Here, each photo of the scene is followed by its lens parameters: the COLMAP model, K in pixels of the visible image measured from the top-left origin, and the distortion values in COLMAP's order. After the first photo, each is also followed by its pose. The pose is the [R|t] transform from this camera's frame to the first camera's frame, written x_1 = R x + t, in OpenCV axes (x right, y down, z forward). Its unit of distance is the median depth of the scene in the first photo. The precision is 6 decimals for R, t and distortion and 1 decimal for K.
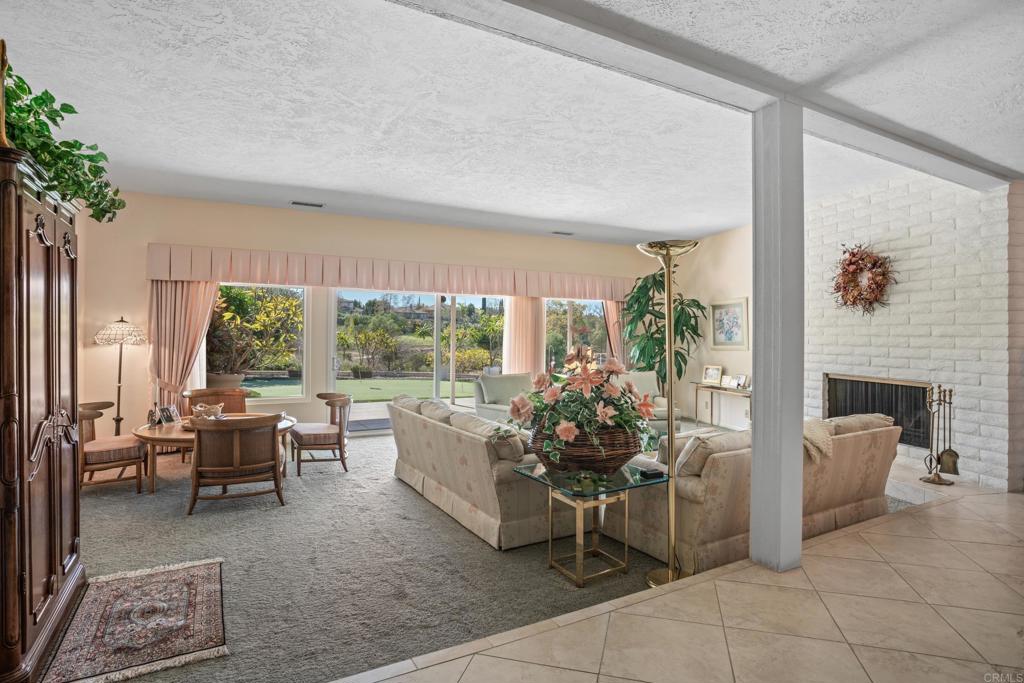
lens RADIAL K [[547.2, 0, 512.2], [0, 547.2, 332.9], [0, 0, 1]] dist [-0.020955, 0.001203]
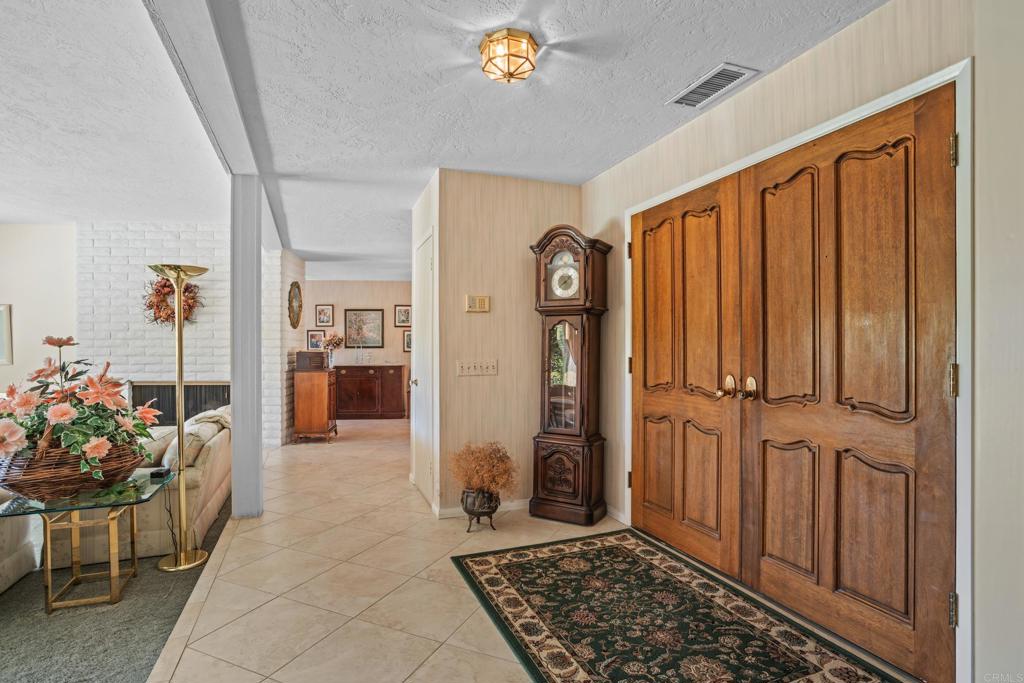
lens RADIAL K [[547.2, 0, 509.9], [0, 547.2, 349.3], [0, 0, 1]] dist [-0.020955, 0.001203]
pose [[0.125977, -0.004698, 0.992022, -0.484349], [-0.001523, 0.999987, 0.004929, 0.002727], [-0.992032, -0.002132, 0.125968, 0.113737]]
